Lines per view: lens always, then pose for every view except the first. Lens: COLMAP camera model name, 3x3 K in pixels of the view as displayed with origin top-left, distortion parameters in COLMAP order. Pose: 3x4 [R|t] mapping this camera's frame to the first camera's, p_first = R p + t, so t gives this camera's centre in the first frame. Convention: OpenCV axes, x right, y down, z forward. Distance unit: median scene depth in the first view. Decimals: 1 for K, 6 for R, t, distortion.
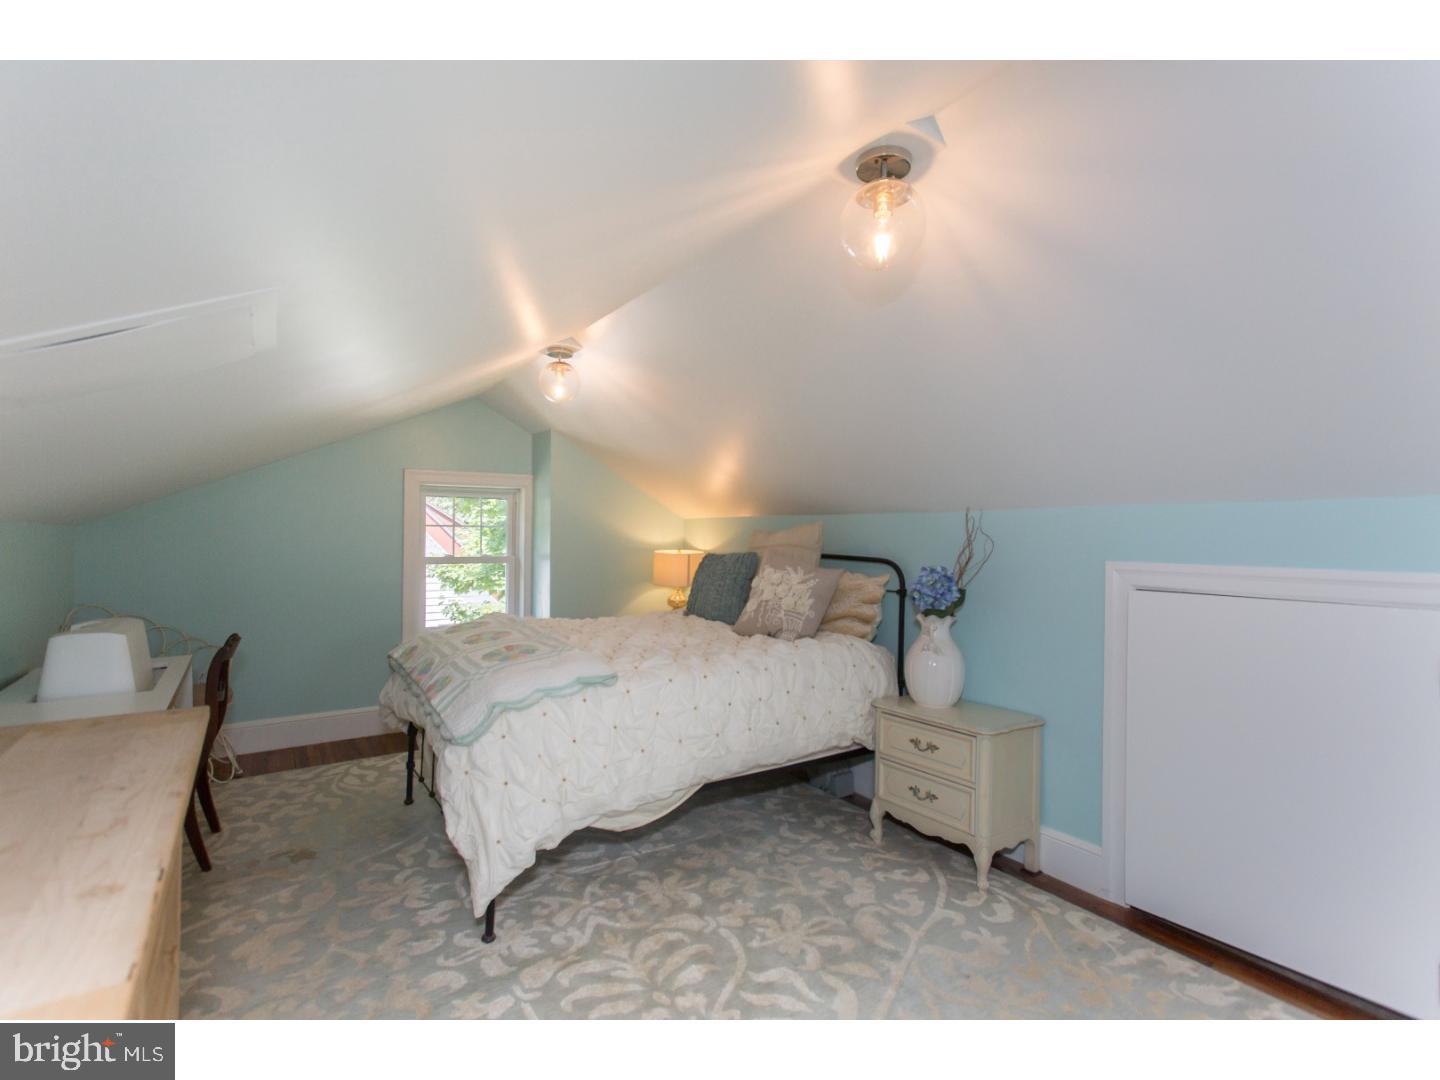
lens RADIAL K [[682.4, 0, 720.0], [0, 682.4, 540.0], [0, 0, 1]] dist [0.002225, 0.000460]
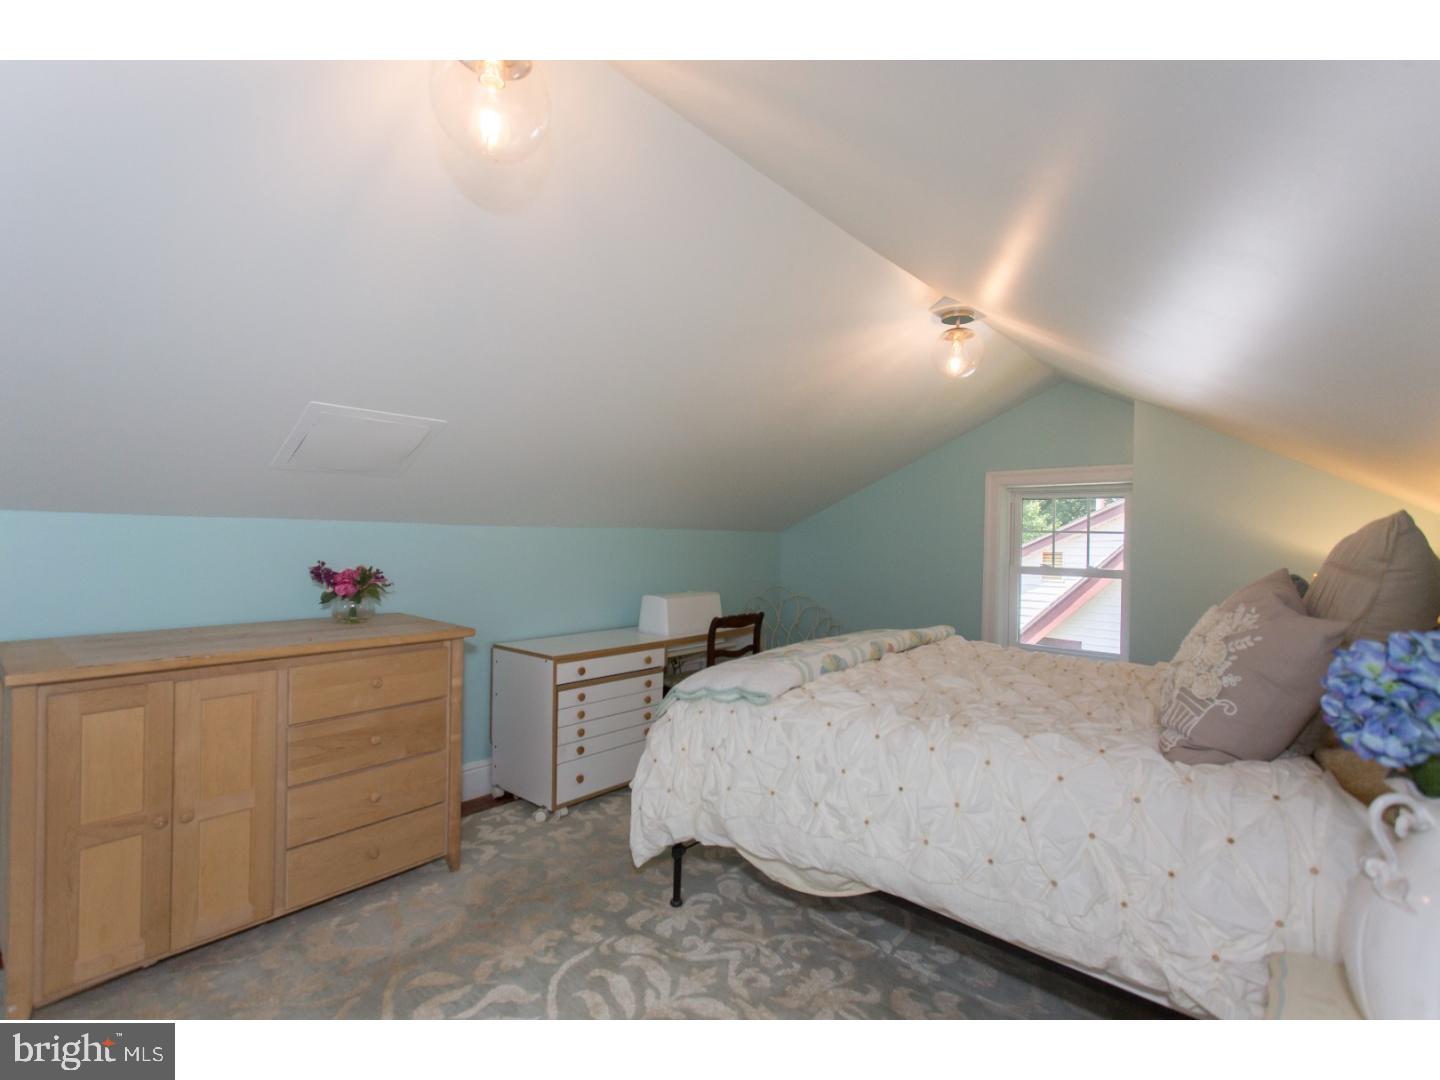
lens RADIAL K [[682.4, 0, 720.0], [0, 682.4, 540.0], [0, 0, 1]] dist [0.002225, 0.000460]
pose [[0.239732, 0.002725, -0.970835, 0.655265], [-0.021013, 0.999776, -0.002382, 0.002214], [0.970612, 0.020972, 0.239735, 0.704153]]
